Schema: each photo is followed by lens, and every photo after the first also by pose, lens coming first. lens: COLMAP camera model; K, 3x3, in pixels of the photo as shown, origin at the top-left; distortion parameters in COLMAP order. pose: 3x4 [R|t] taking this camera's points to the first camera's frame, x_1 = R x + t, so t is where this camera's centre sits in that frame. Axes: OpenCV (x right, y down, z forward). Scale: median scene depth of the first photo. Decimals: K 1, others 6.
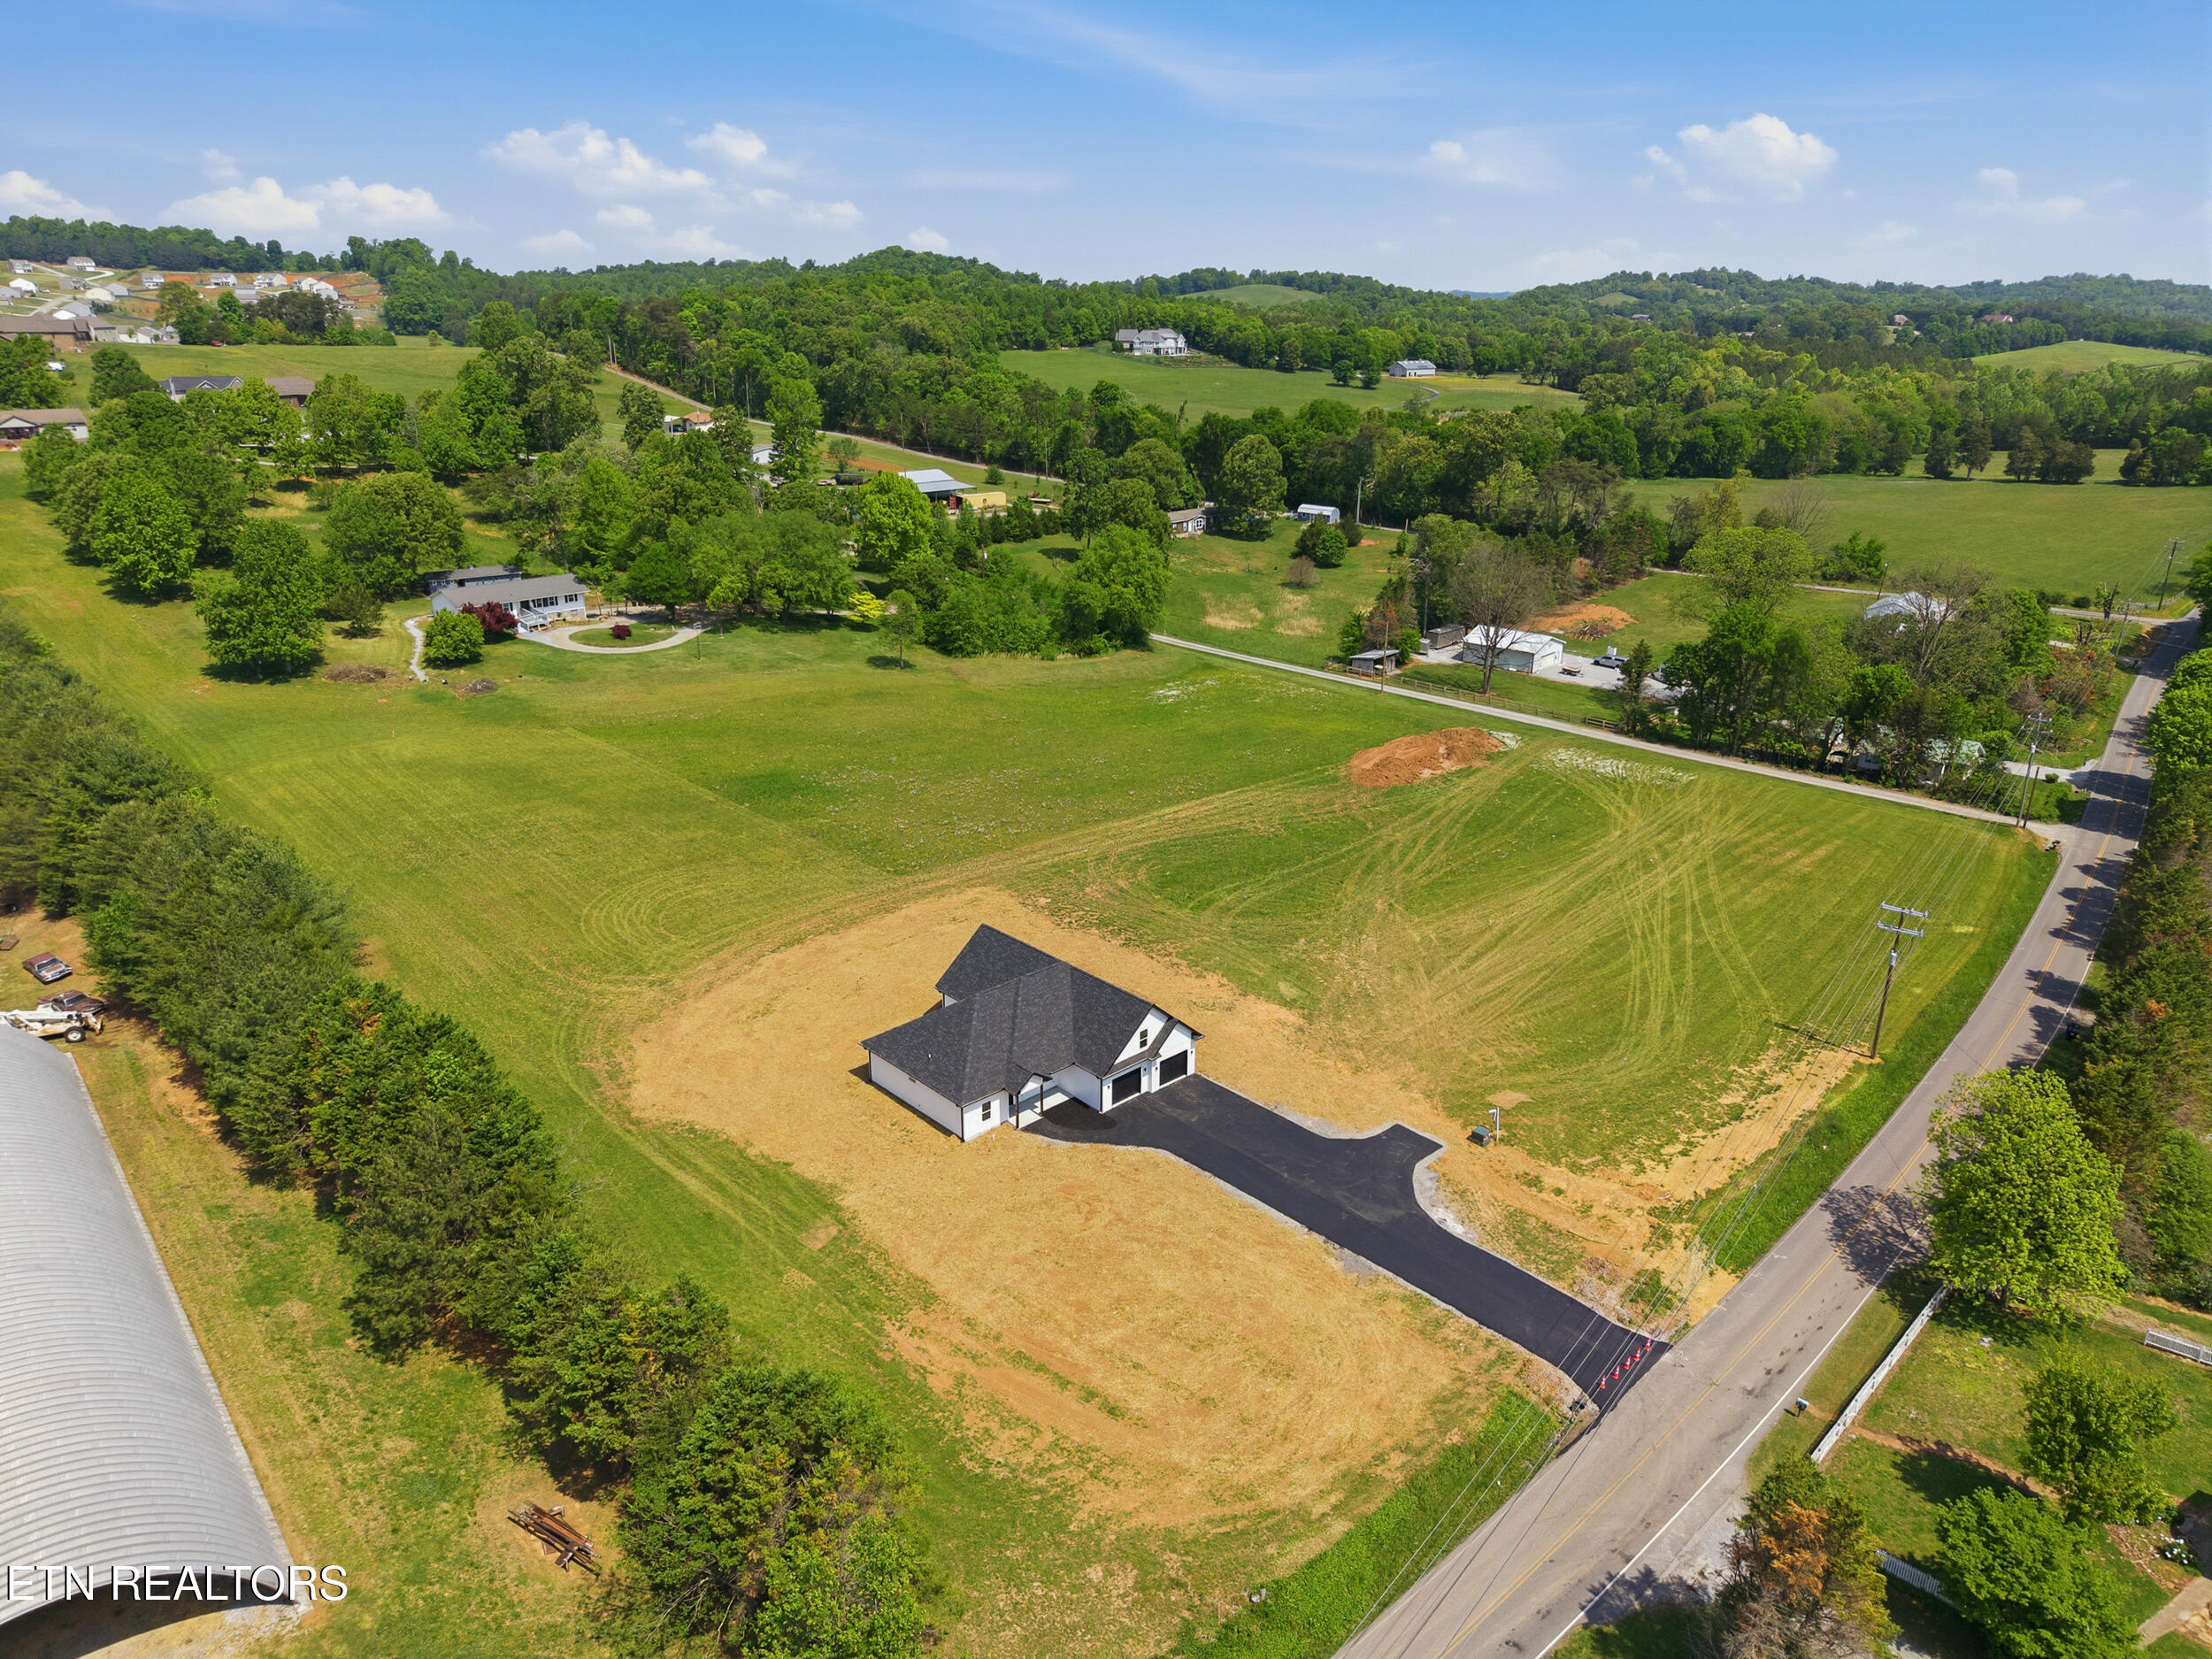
lens RADIAL K [[1497.9, 0, 1106.0], [0, 1497.9, 829.5], [0, 0, 1]] dist [0.004108, -0.000729]
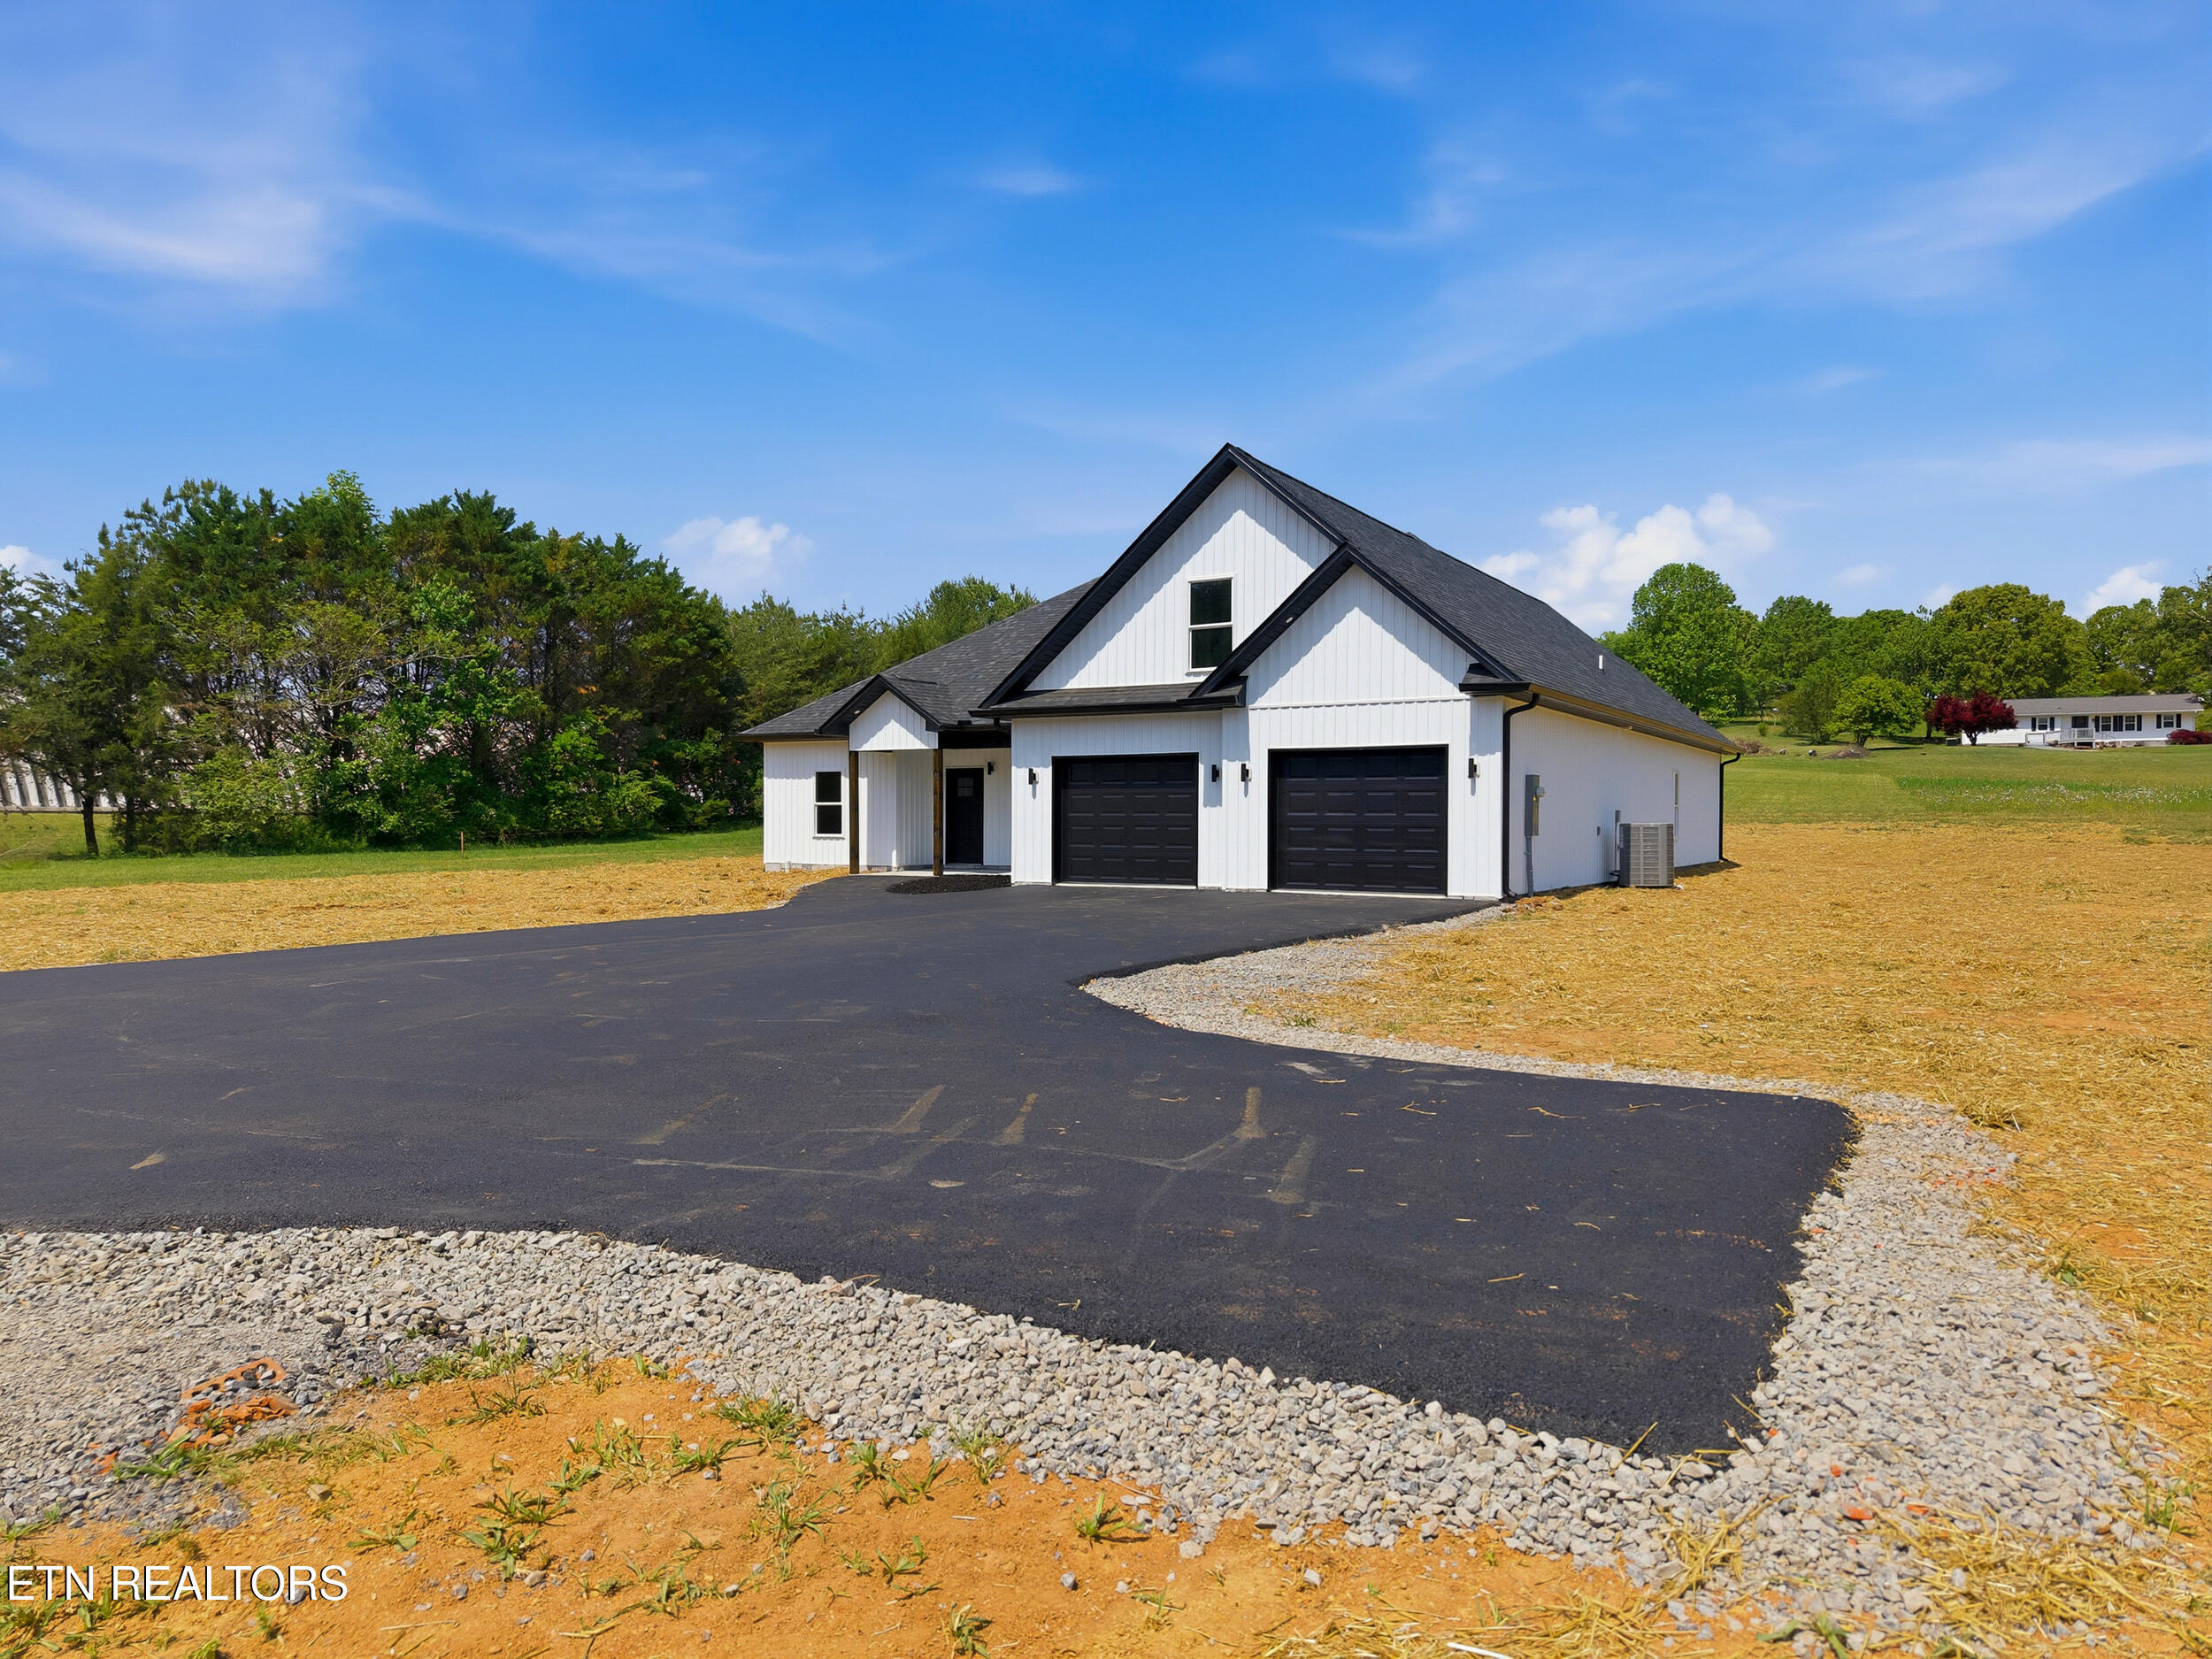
lens RADIAL K [[1497.9, 0, 1106.0], [0, 1497.9, 829.5], [0, 0, 1]] dist [0.004108, -0.000729]
pose [[0.269669, 0.016888, -0.962805, 0.242459], [-0.305050, 0.949849, -0.068779, 0.189718], [0.913358, 0.312252, 0.261296, 0.932432]]
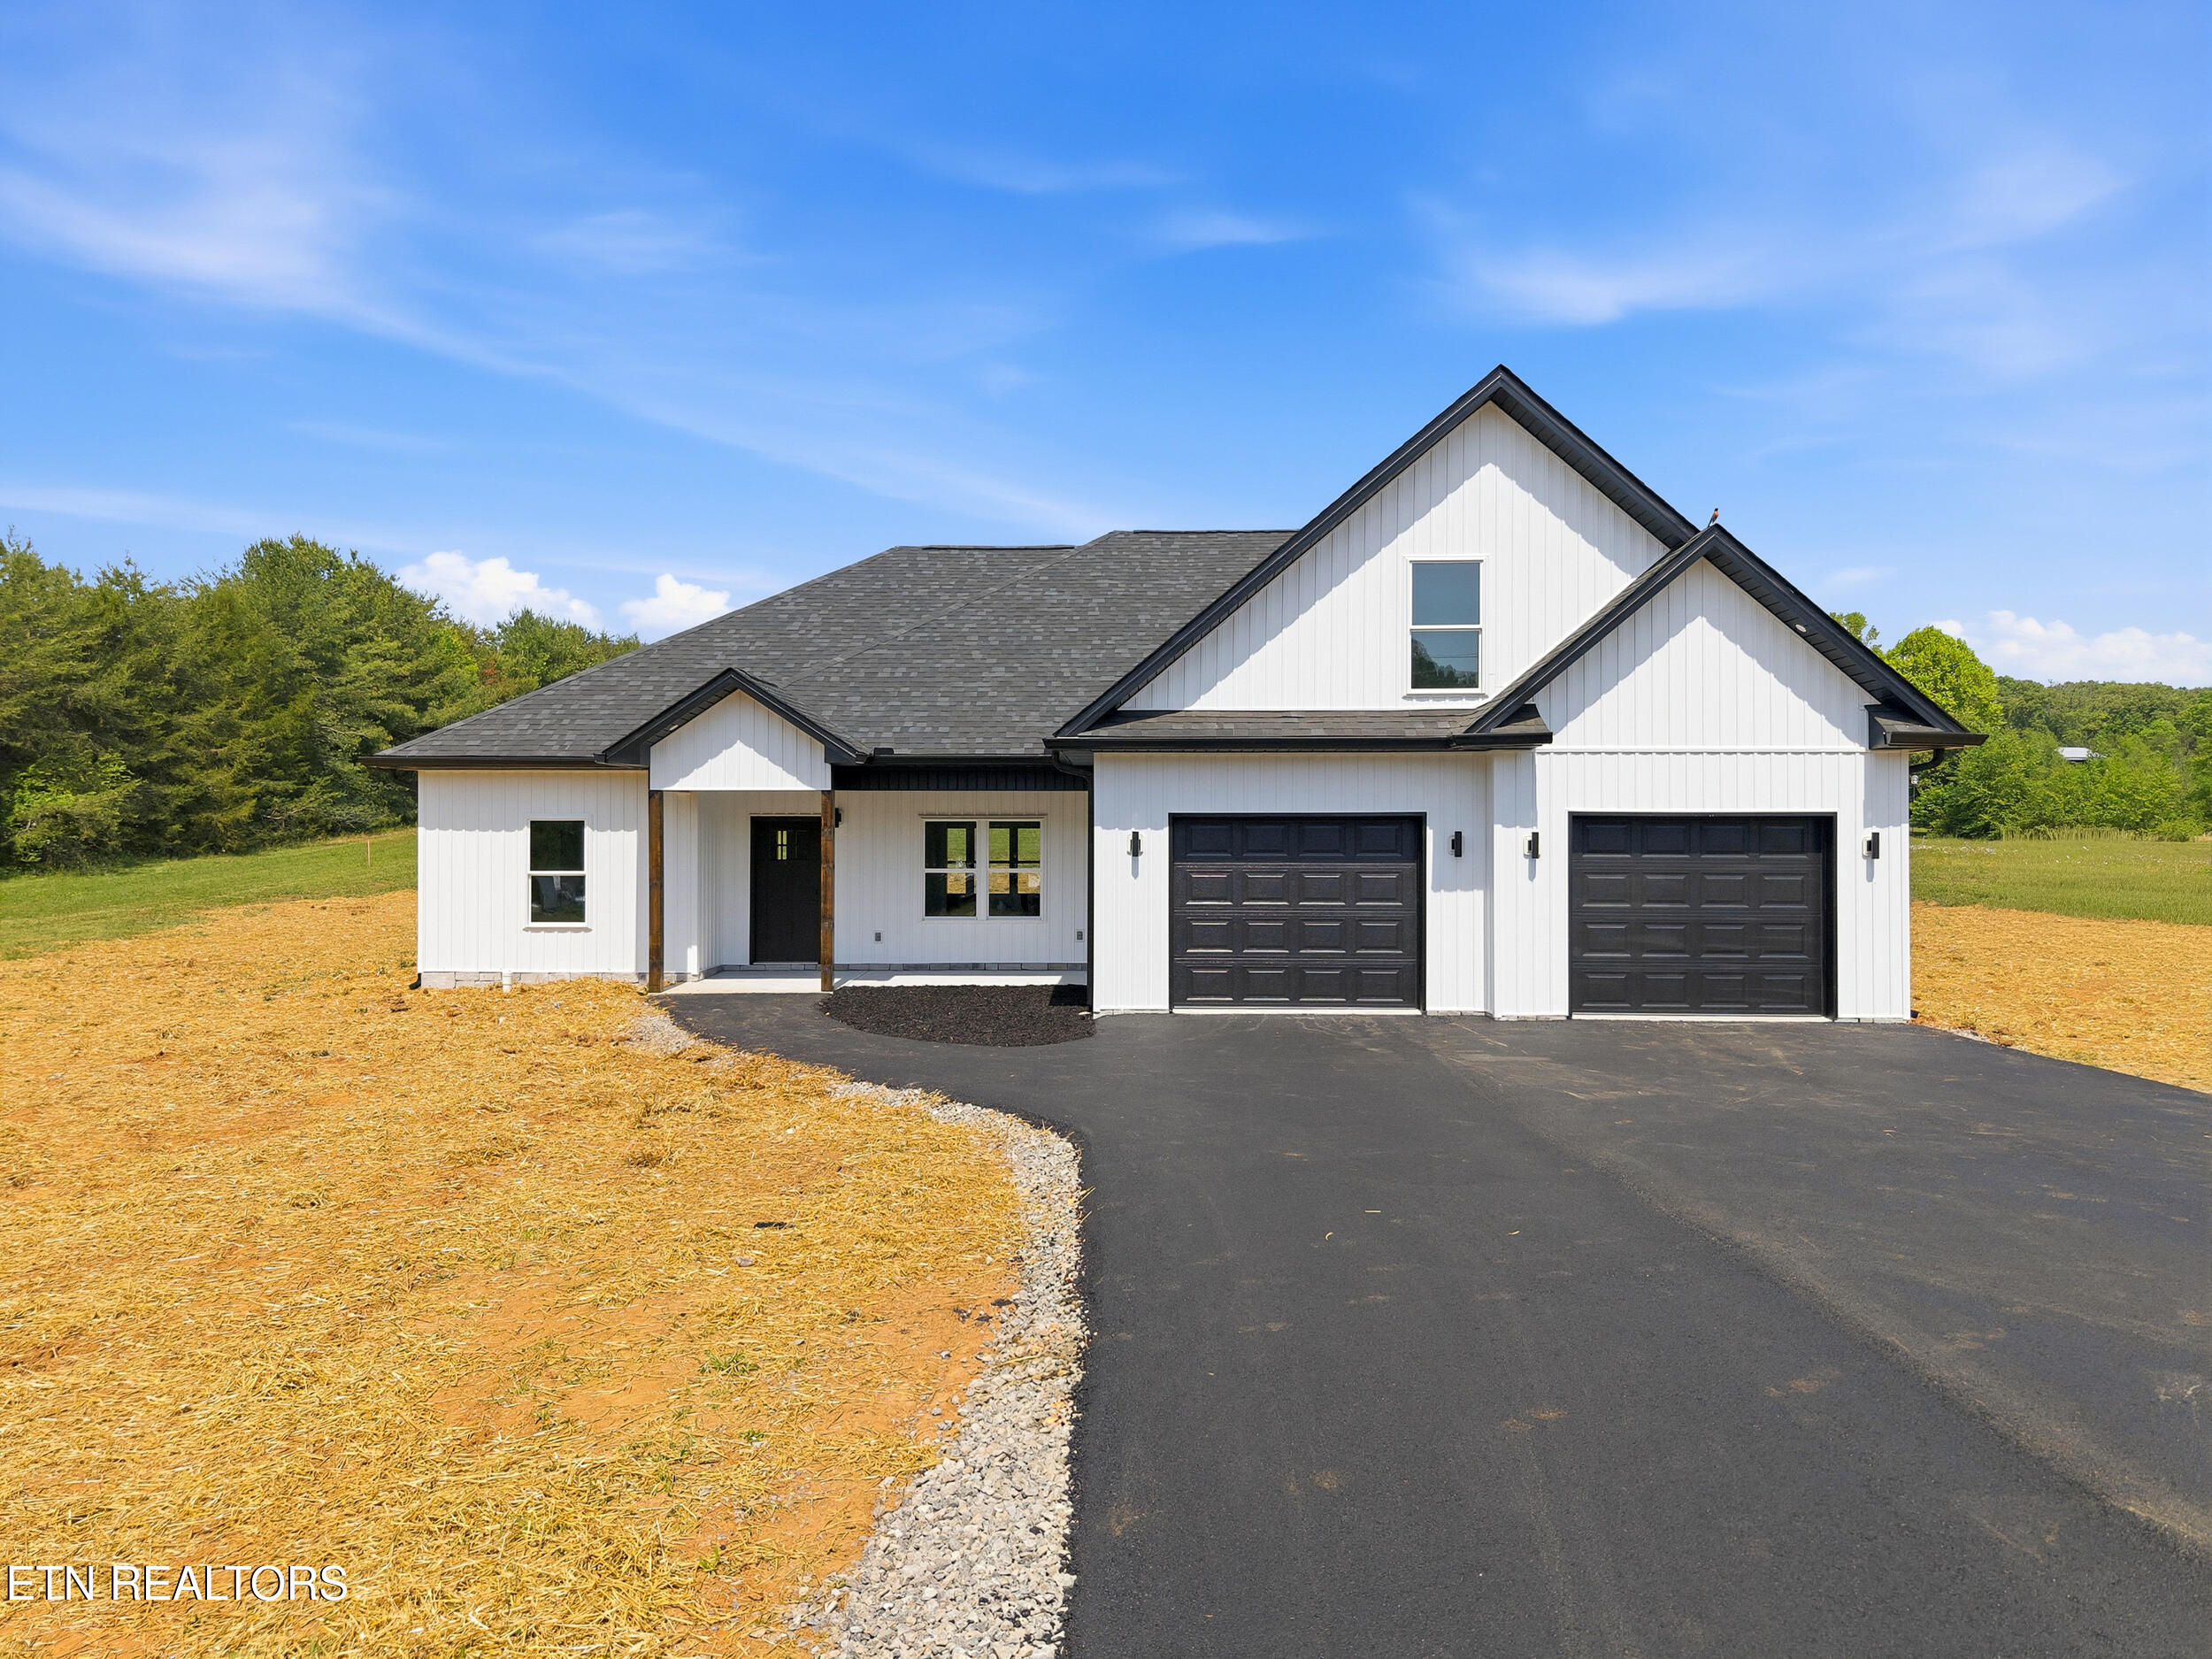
lens RADIAL K [[1549.2, 0, 1106.0], [0, 1549.2, 829.5], [0, 0, 1]] dist [0.001198, -0.000362]
pose [[0.708128, 0.004041, -0.706073, 0.114124], [-0.229840, 0.946841, -0.225089, 0.204026], [0.667629, 0.321676, 0.671414, 0.871463]]
